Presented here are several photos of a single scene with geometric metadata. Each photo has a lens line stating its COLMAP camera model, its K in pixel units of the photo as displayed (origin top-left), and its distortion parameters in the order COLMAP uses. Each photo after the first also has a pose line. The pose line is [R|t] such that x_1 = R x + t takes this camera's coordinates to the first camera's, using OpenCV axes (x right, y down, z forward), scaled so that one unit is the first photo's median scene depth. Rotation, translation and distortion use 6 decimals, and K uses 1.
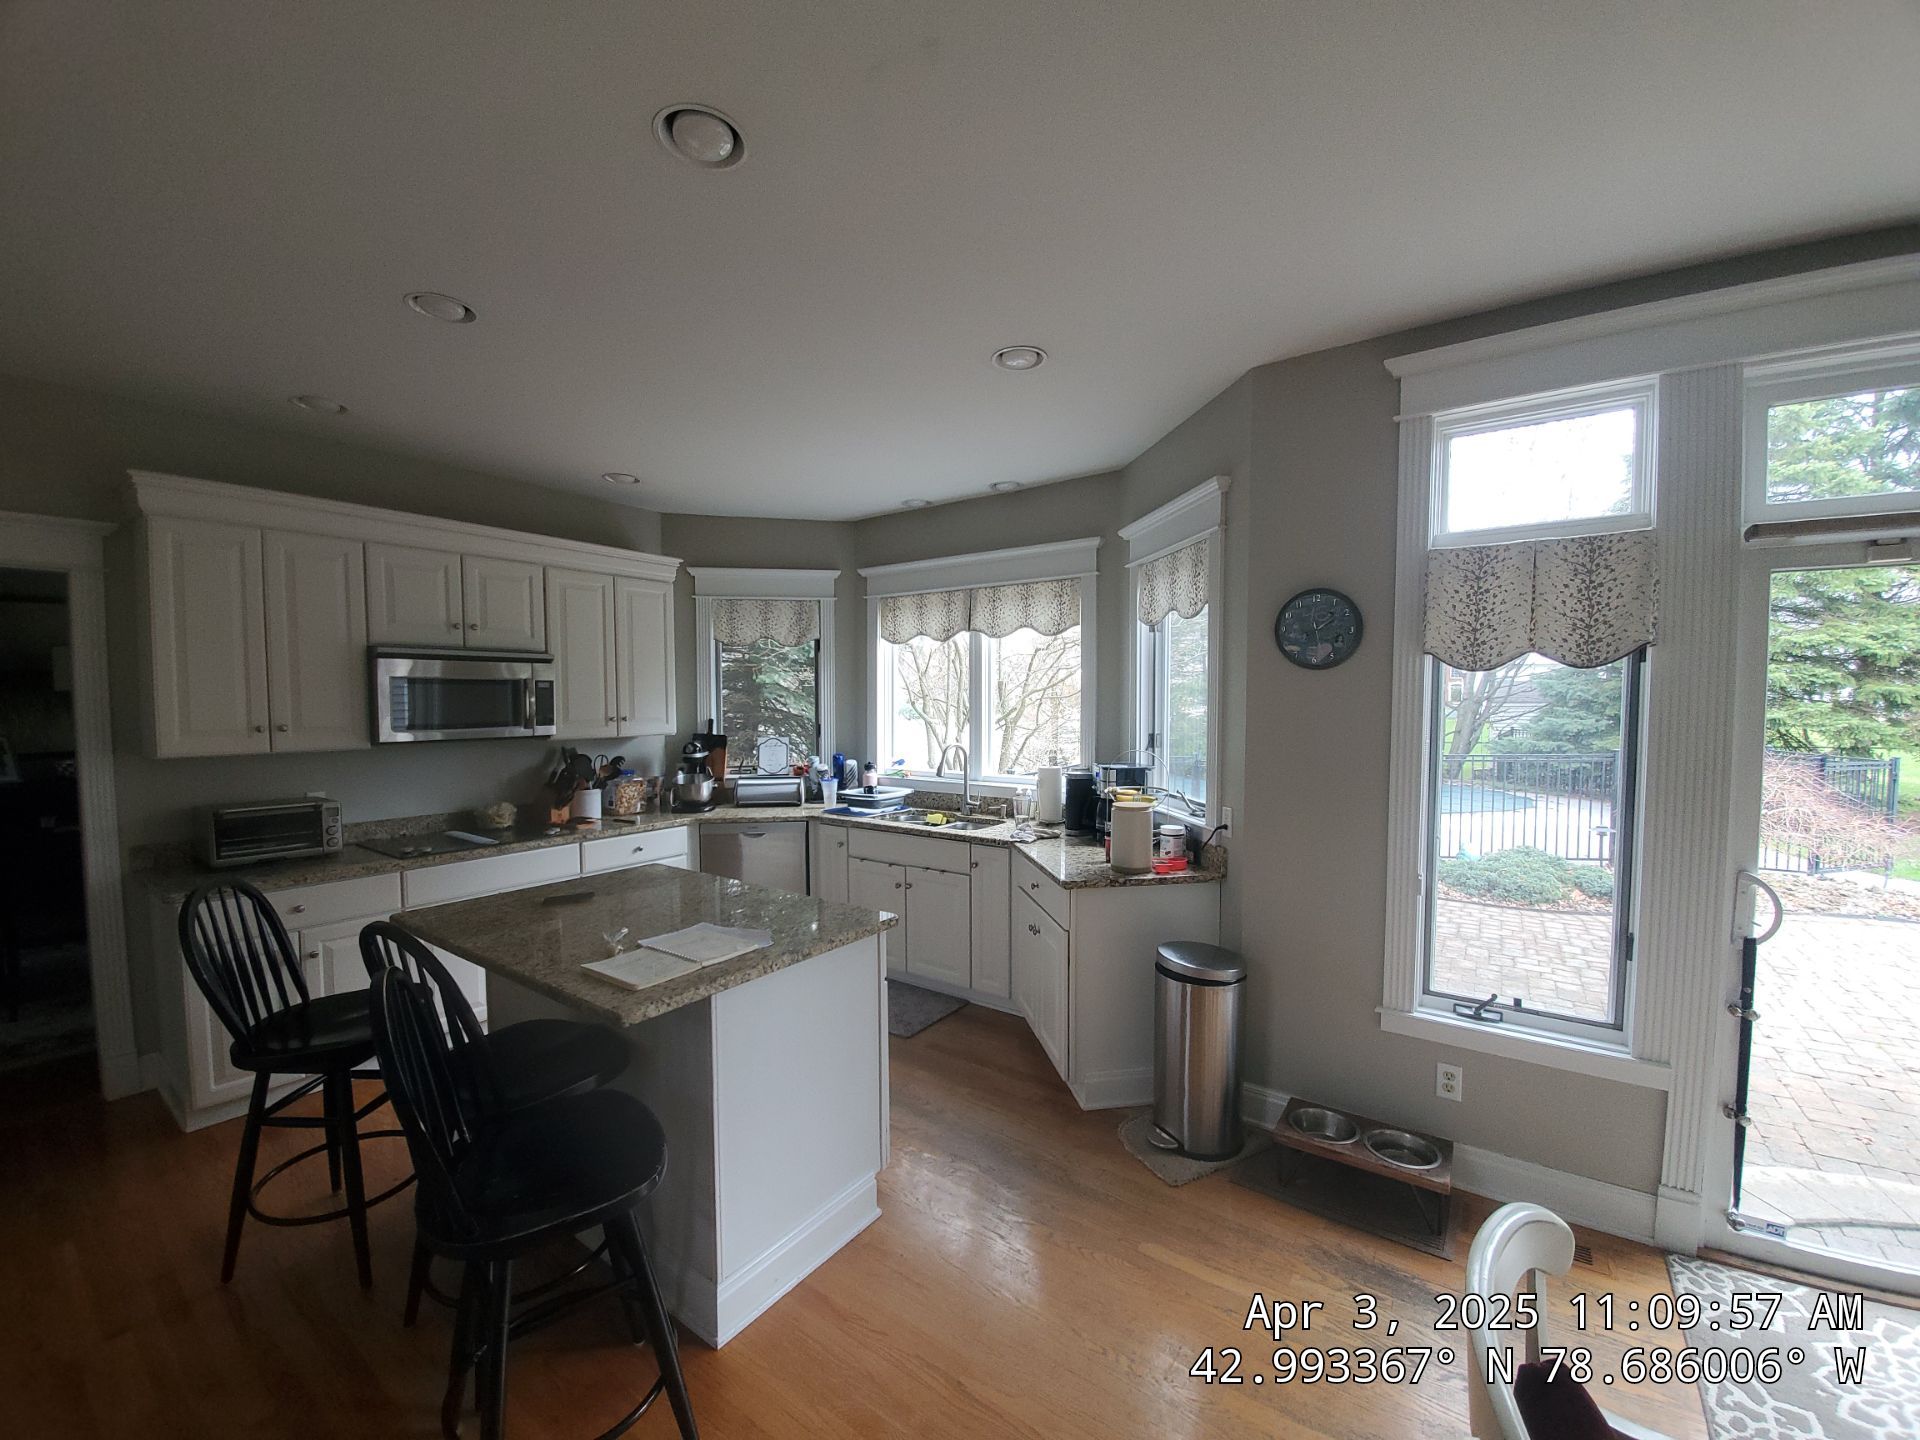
lens RADIAL K [[757.3, 0, 964.0], [0, 757.3, 740.3], [0, 0, 1]] dist [0.003598, -0.012832]
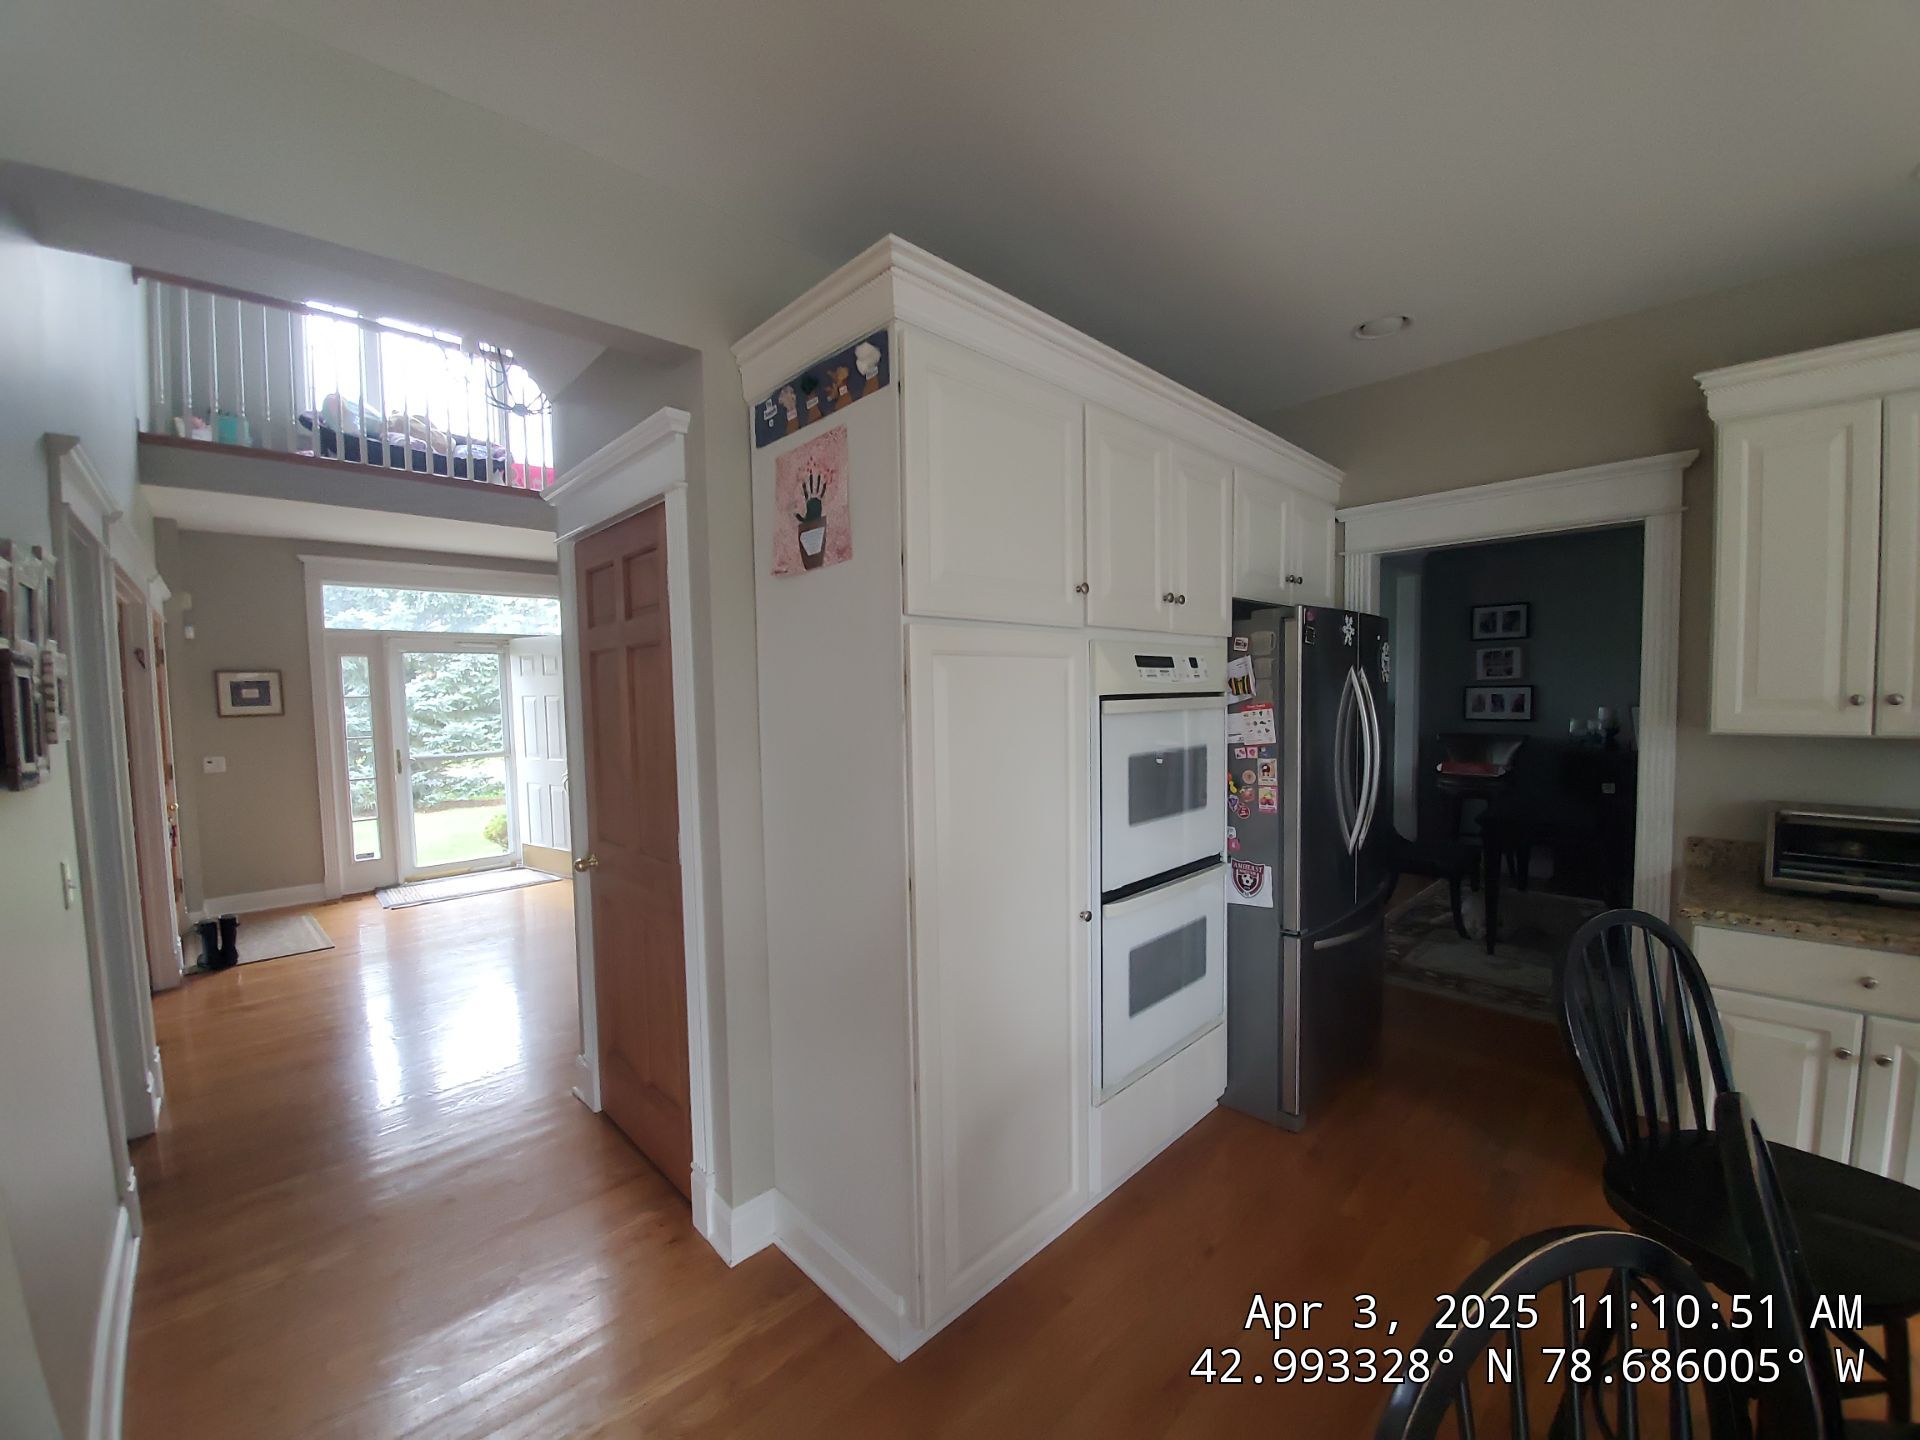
lens RADIAL K [[757.3, 0, 962.8], [0, 757.3, 737.3], [0, 0, 1]] dist [0.003598, -0.012832]
pose [[-0.184109, 0.064230, -0.980805, -0.154831], [-0.036941, 0.996705, 0.072206, -0.000398], [0.982211, 0.049526, -0.181130, 0.382395]]
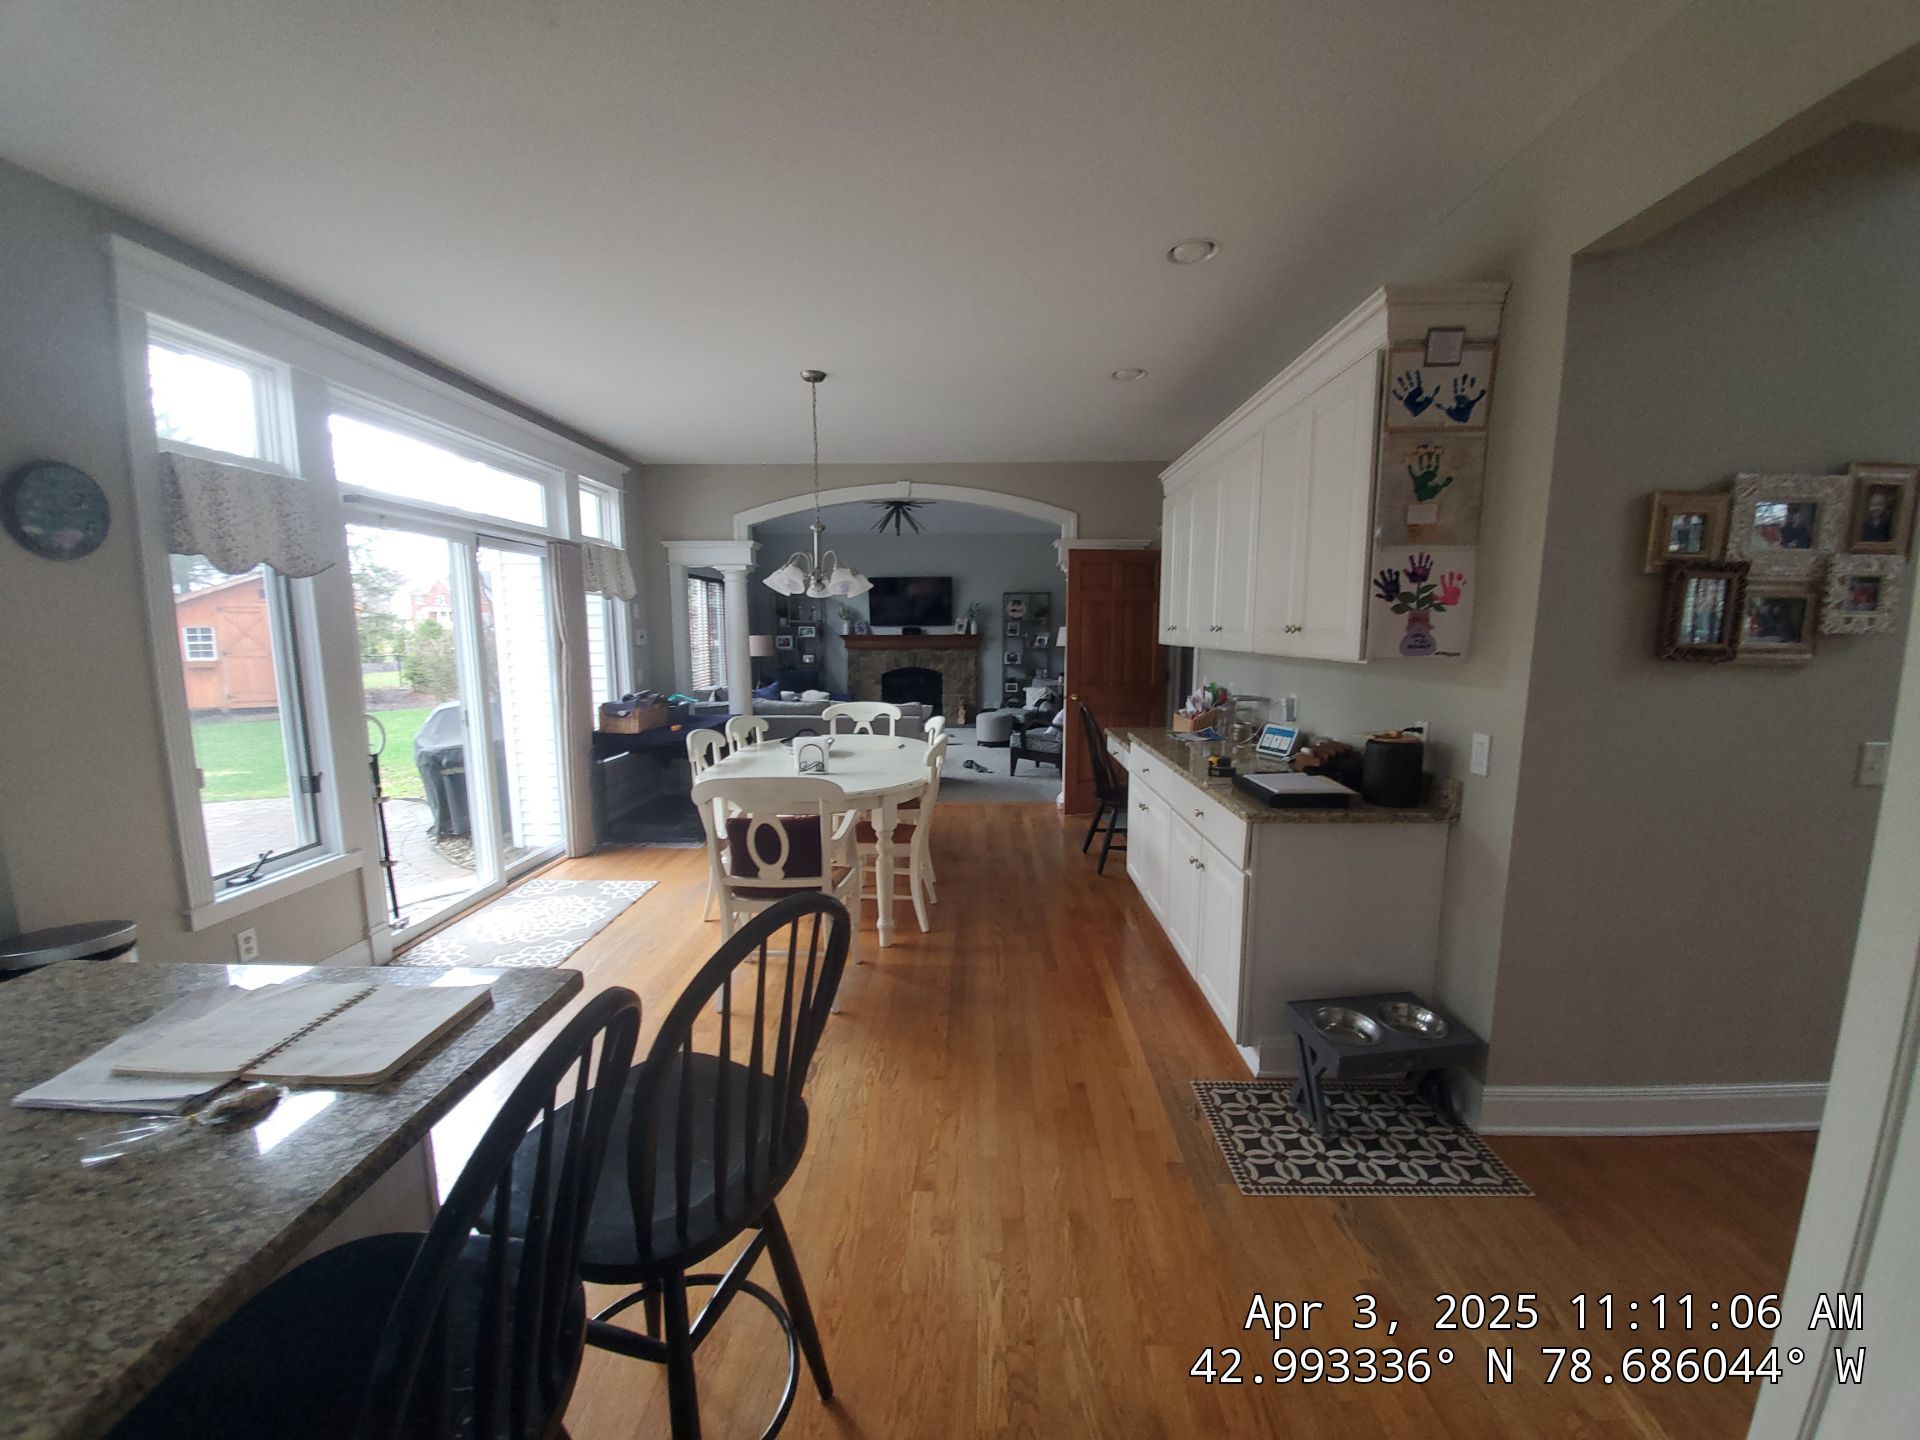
lens RADIAL K [[757.3, 0, 956.5], [0, 757.3, 733.8], [0, 0, 1]] dist [0.003598, -0.012832]
pose [[-0.557627, -0.110893, 0.822651, -0.771773], [0.050691, 0.984638, 0.167090, 0.009746], [-0.828542, 0.134875, -0.543439, 0.646751]]
